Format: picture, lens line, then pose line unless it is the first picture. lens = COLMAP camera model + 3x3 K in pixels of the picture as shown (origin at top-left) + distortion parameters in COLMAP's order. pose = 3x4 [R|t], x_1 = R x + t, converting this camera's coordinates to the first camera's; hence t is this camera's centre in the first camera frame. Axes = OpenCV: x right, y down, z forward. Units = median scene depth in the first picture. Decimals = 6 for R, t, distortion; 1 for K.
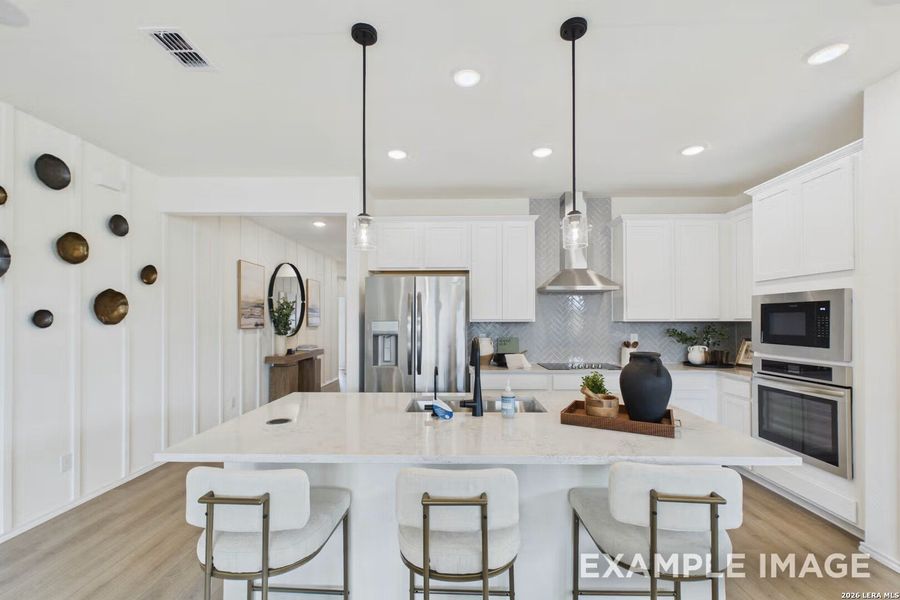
lens RADIAL K [[379.0, 0, 450.1], [0, 379.0, 318.3], [0, 0, 1]] dist [0.000487, -0.000023]
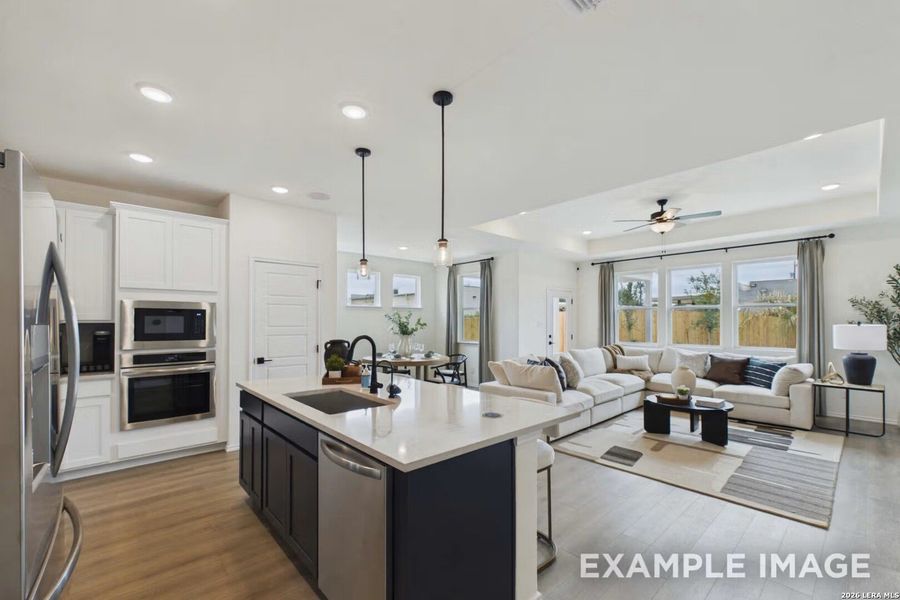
lens RADIAL K [[379.0, 0, 450.1], [0, 379.0, 318.3], [0, 0, 1]] dist [0.000487, -0.000023]
pose [[-0.688359, 0.006660, 0.725340, -0.614538], [-0.003847, 0.999910, -0.012832, 0.004374], [-0.725360, -0.011623, -0.688272, 0.979207]]
